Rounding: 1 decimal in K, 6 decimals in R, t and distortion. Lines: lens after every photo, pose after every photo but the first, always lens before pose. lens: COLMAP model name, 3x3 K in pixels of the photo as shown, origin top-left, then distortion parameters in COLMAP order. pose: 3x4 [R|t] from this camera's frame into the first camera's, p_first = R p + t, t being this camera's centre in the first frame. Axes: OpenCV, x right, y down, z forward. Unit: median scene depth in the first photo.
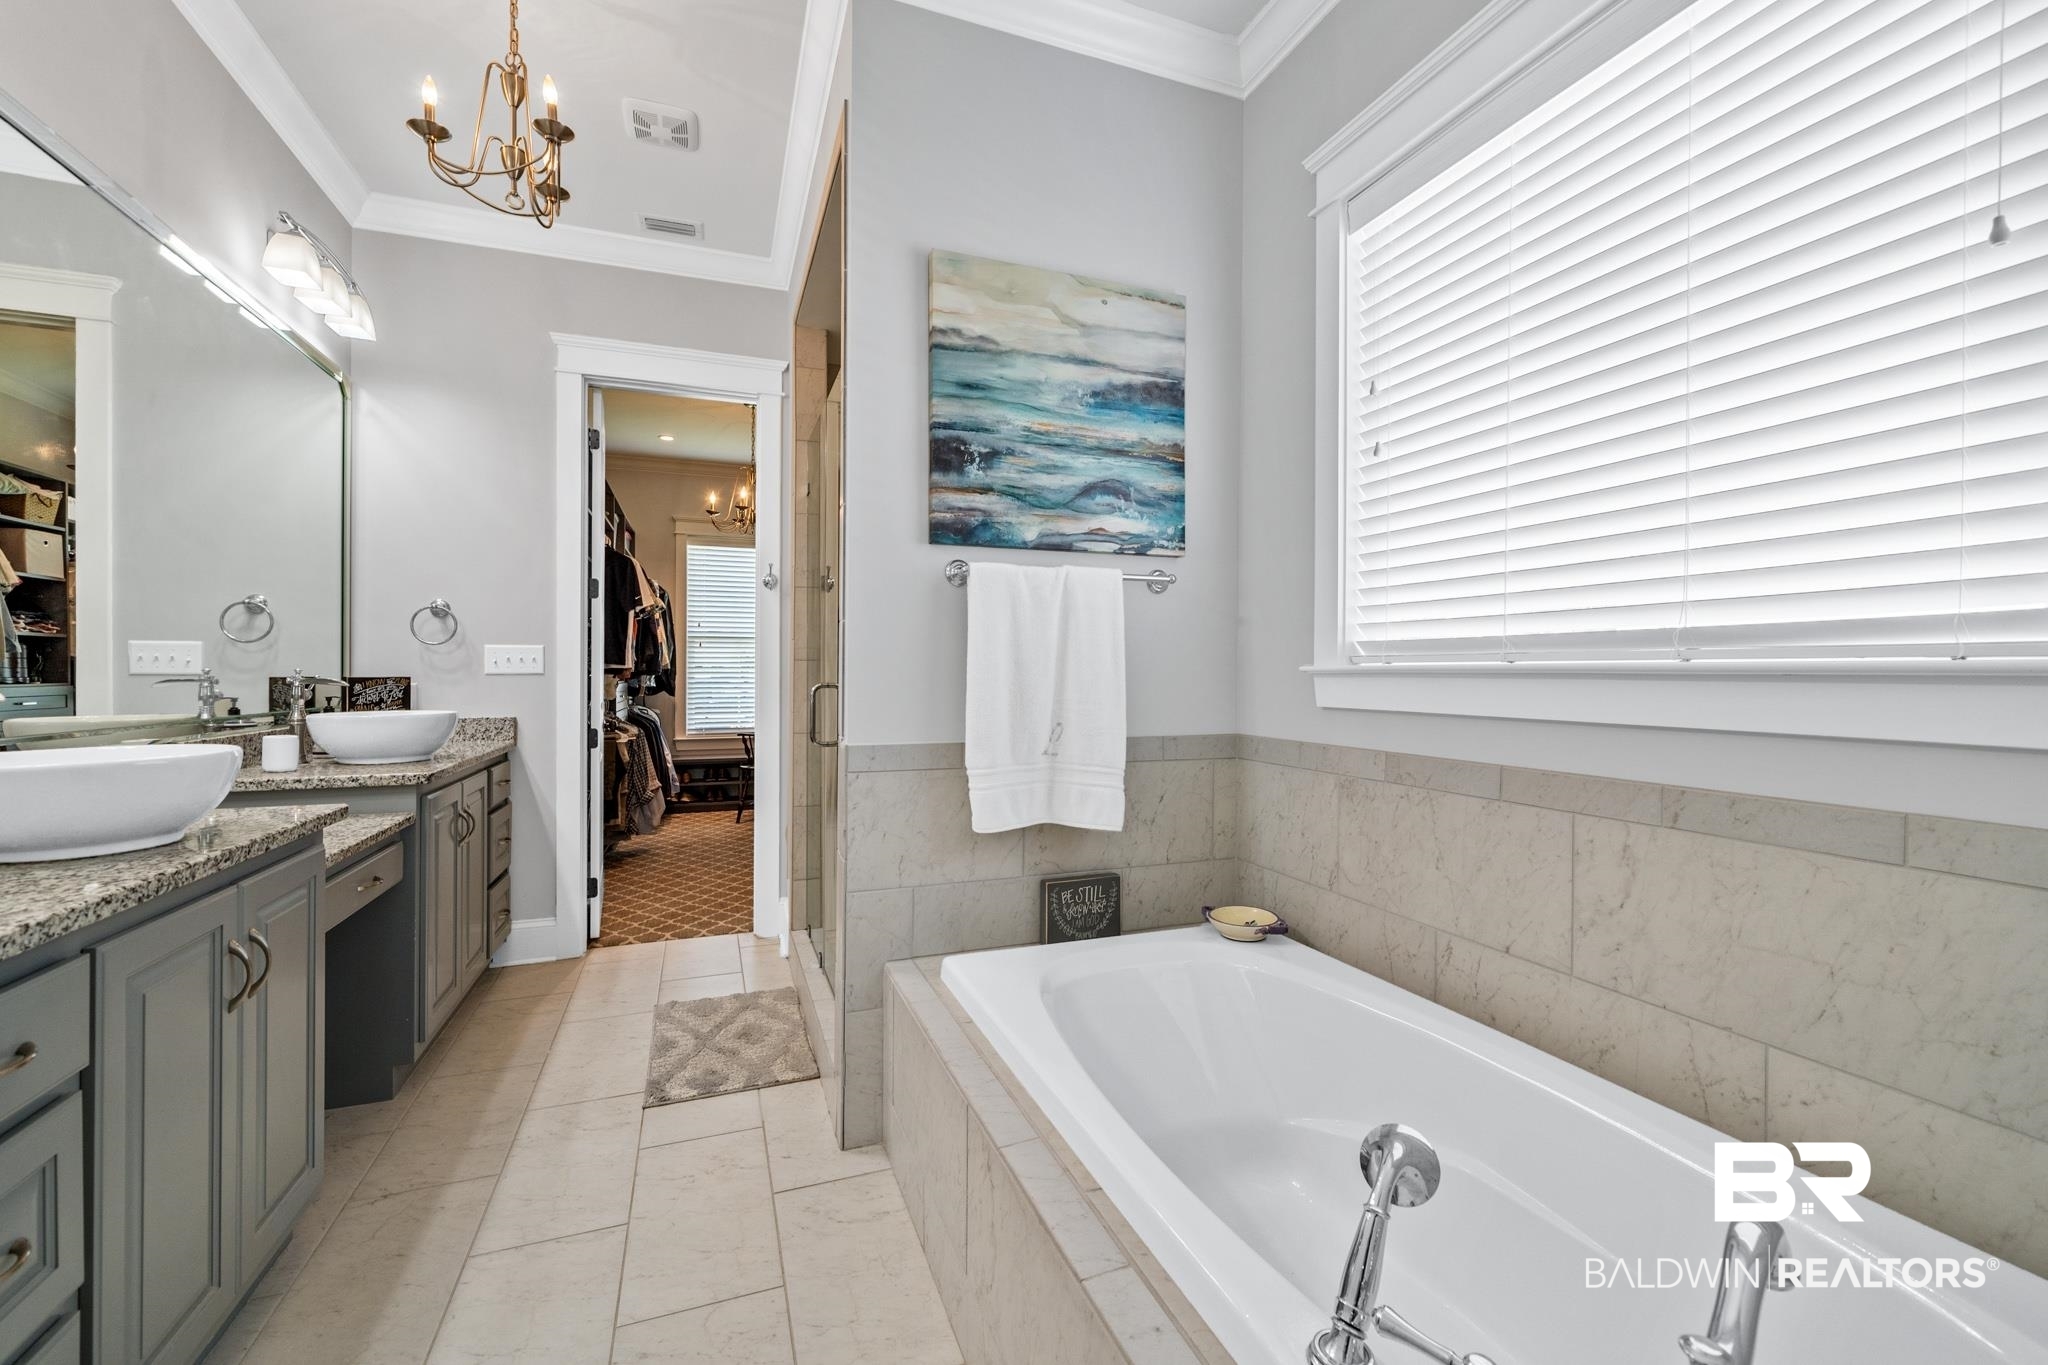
lens RADIAL K [[831.0, 0, 1019.7], [0, 831.0, 671.6], [0, 0, 1]] dist [0.000735, -0.000106]
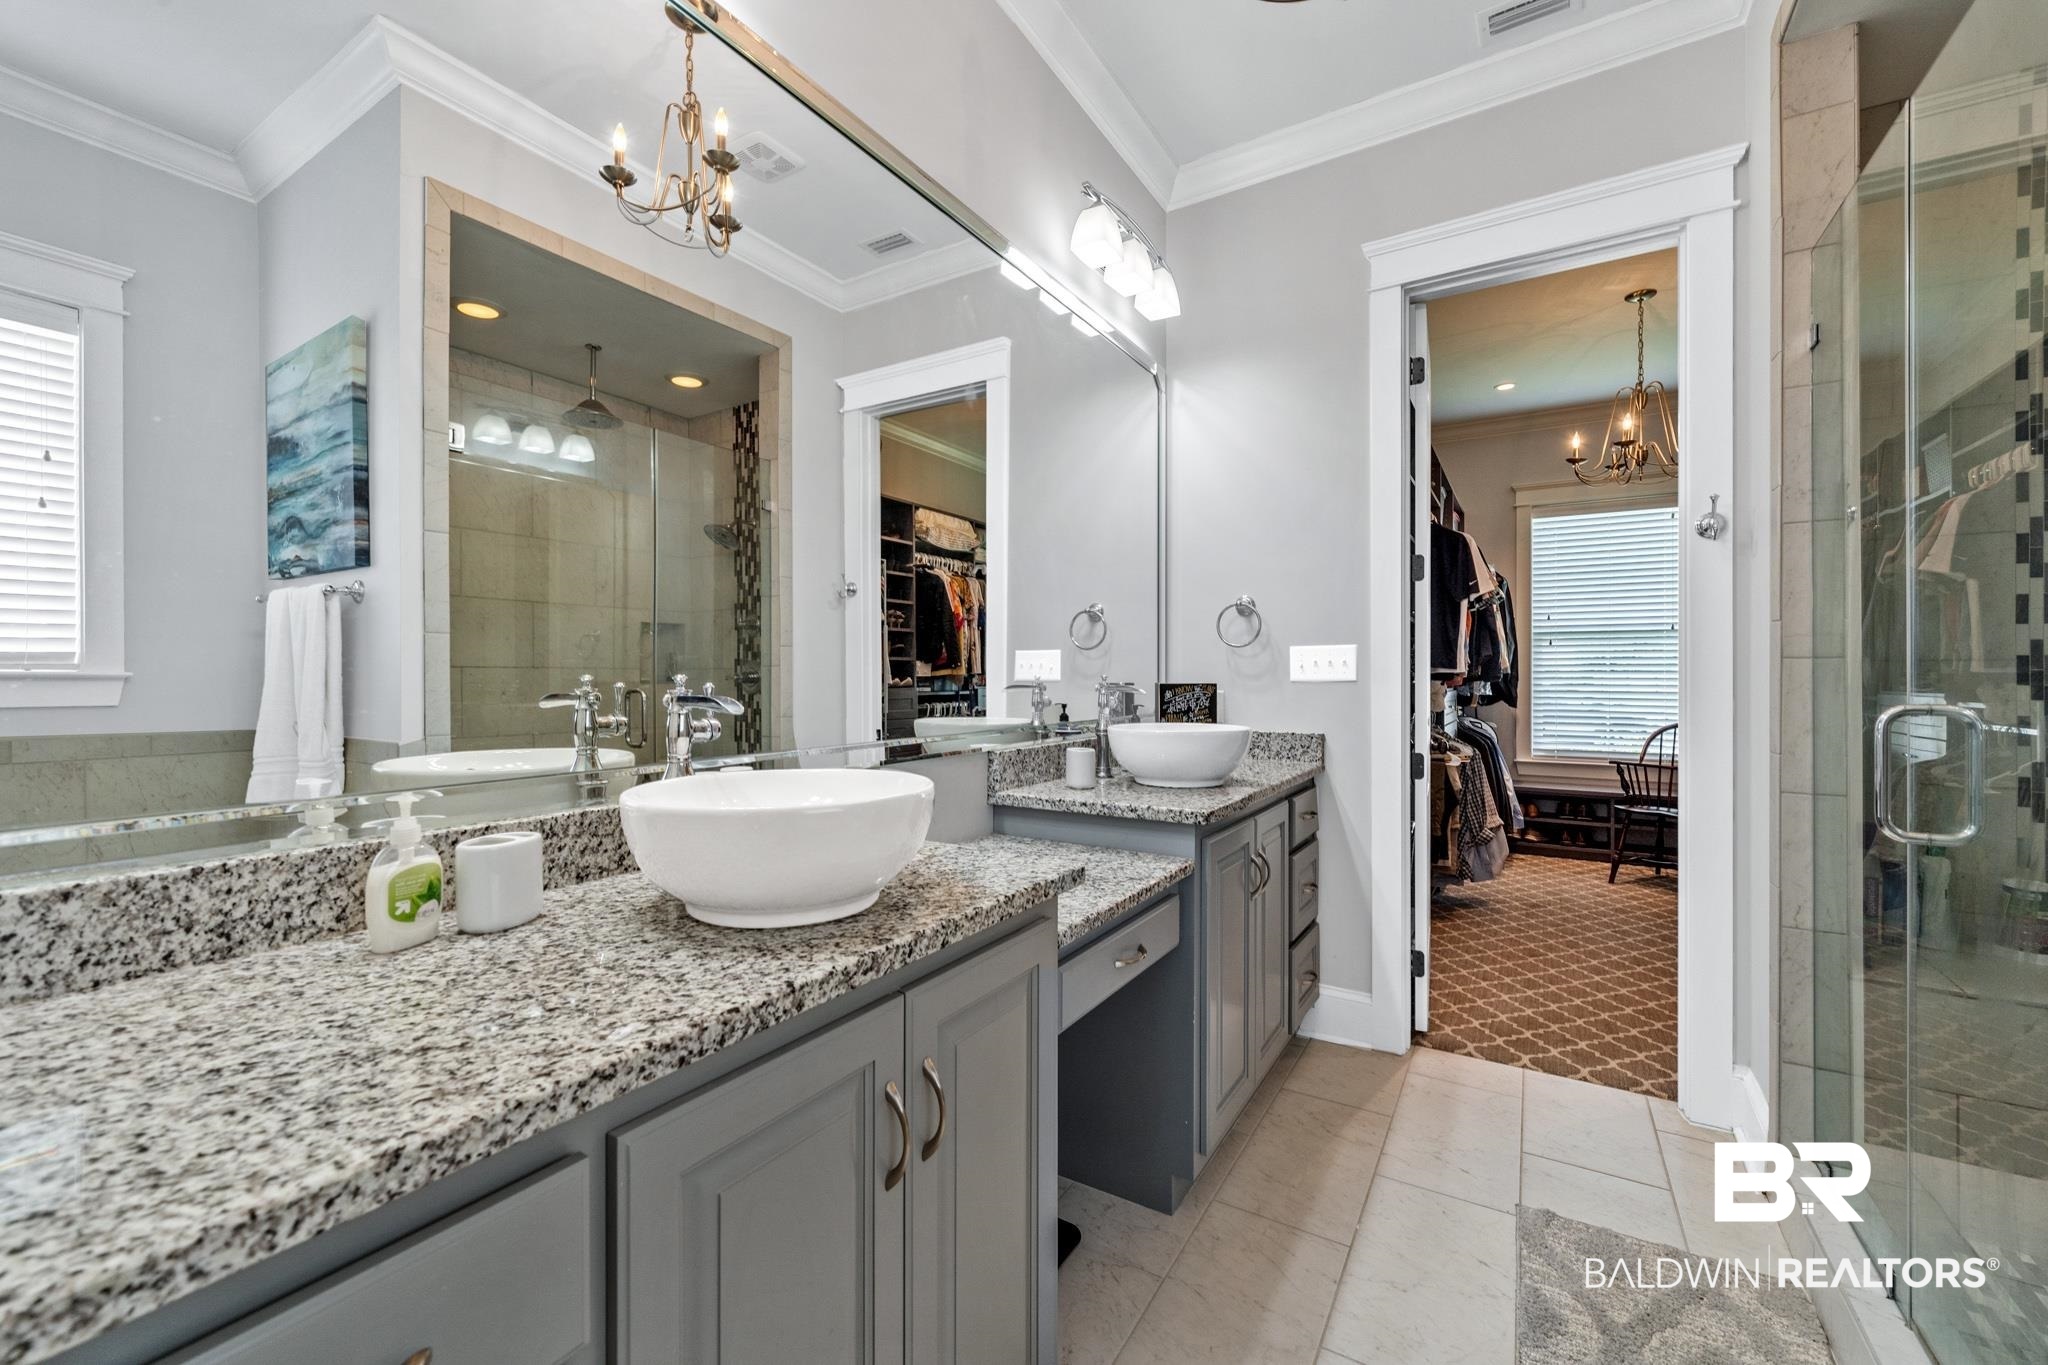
lens RADIAL K [[831.0, 0, 1019.7], [0, 831.0, 671.6], [0, 0, 1]] dist [0.000735, -0.000106]
pose [[0.606956, -0.005479, -0.794717, -0.143661], [0.000864, 0.999980, -0.006234, -0.001118], [0.794735, 0.003097, 0.606949, 0.276217]]
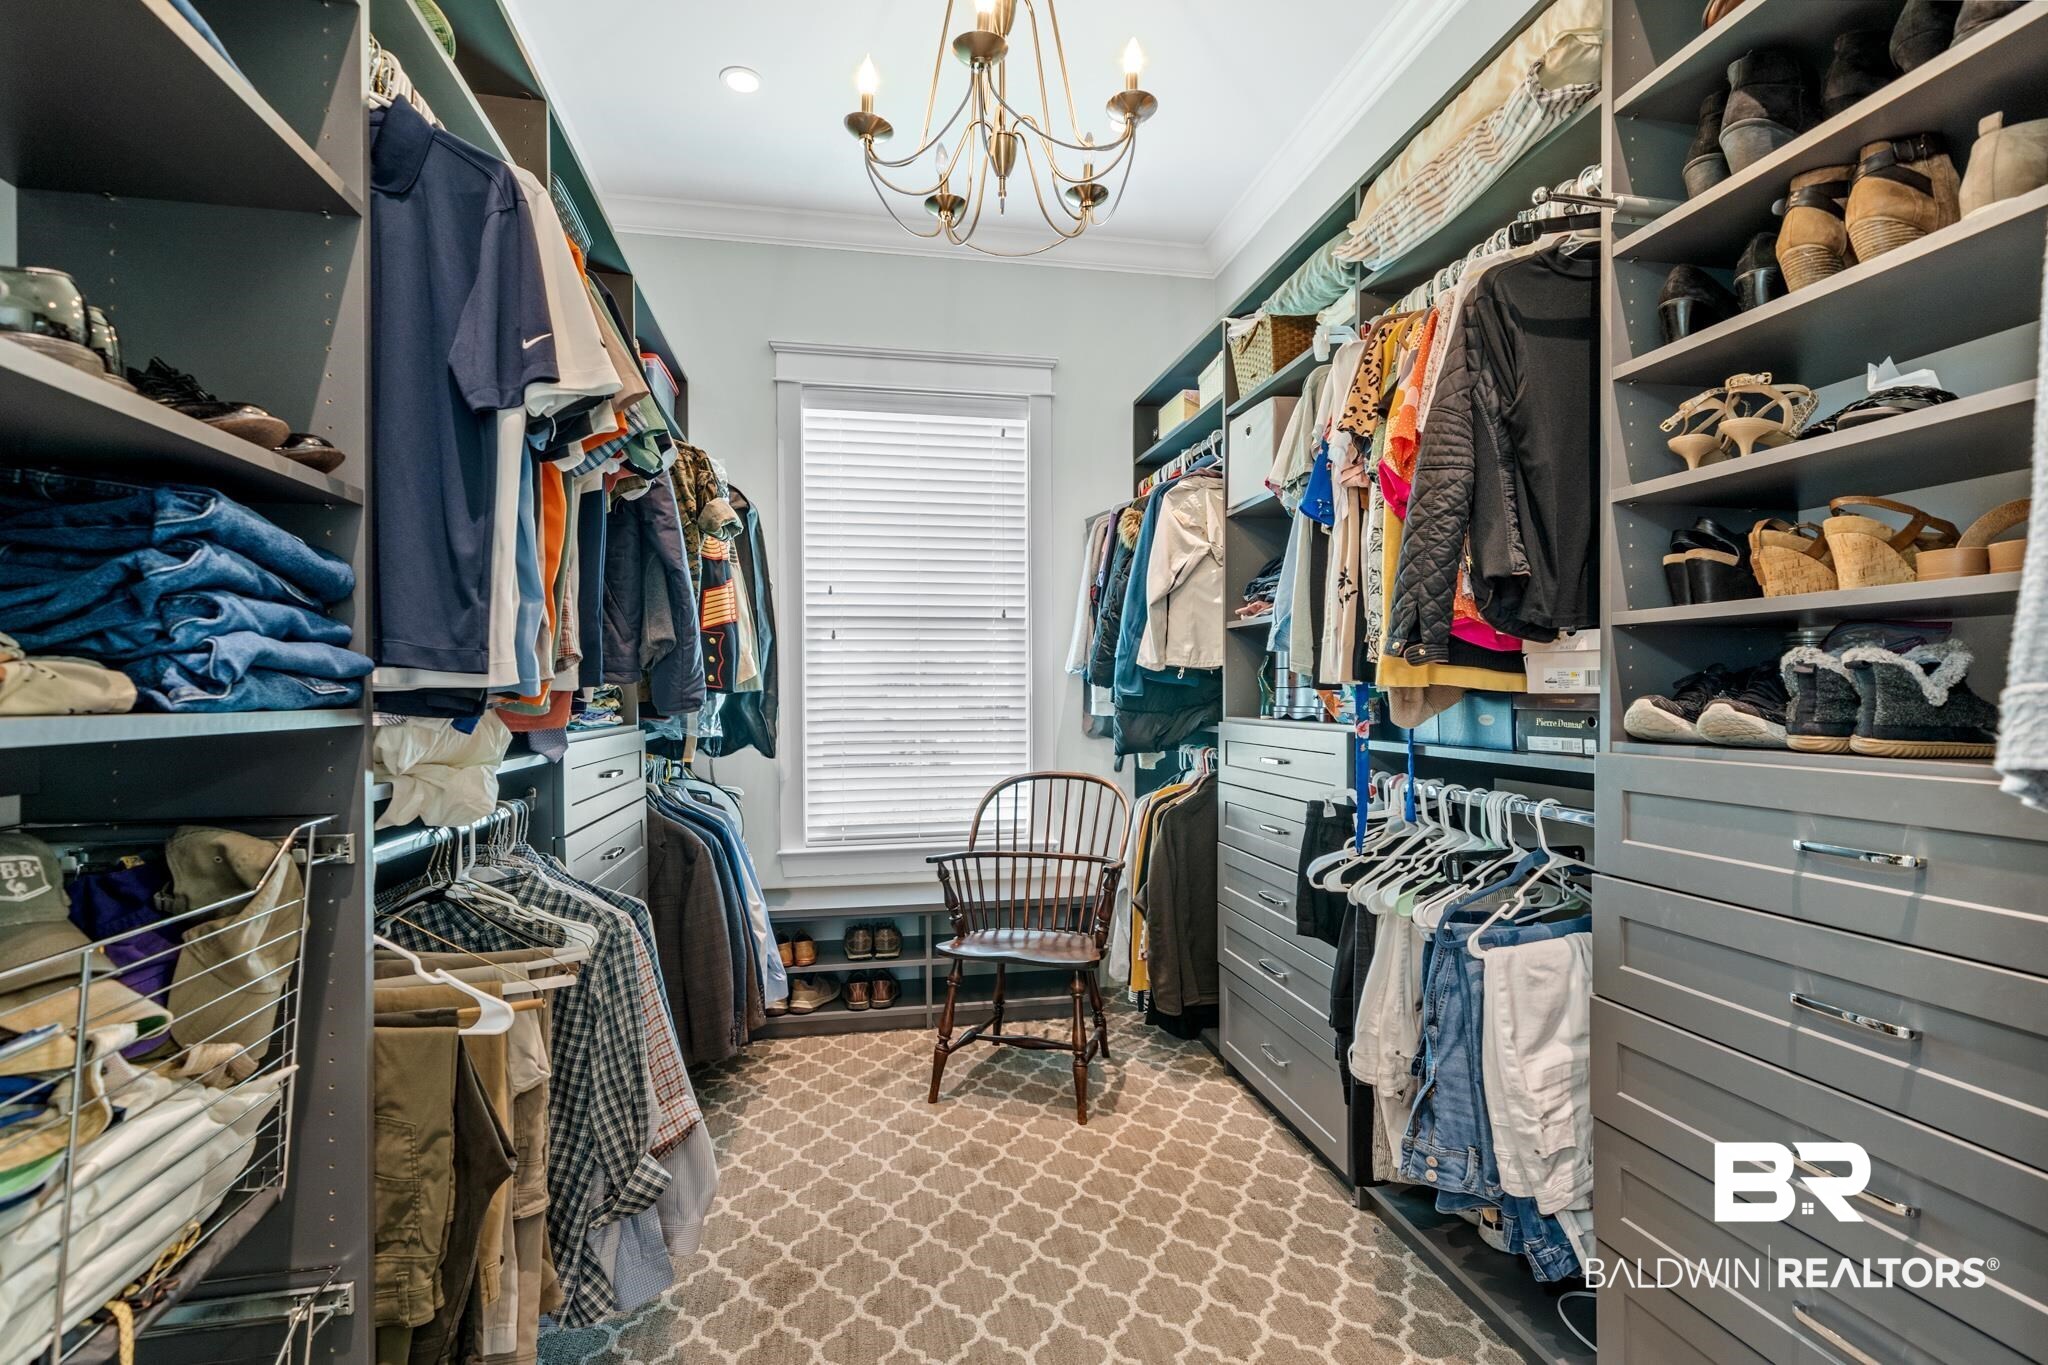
lens RADIAL K [[954.1, 0, 1013.3], [0, 954.1, 691.1], [0, 0, 1]] dist [0.001057, -0.000249]
pose [[0.983285, -0.012080, -0.181673, -0.455156], [0.011868, 0.999927, -0.002253, -0.002263], [0.181687, 0.000060, 0.983356, 1.190157]]
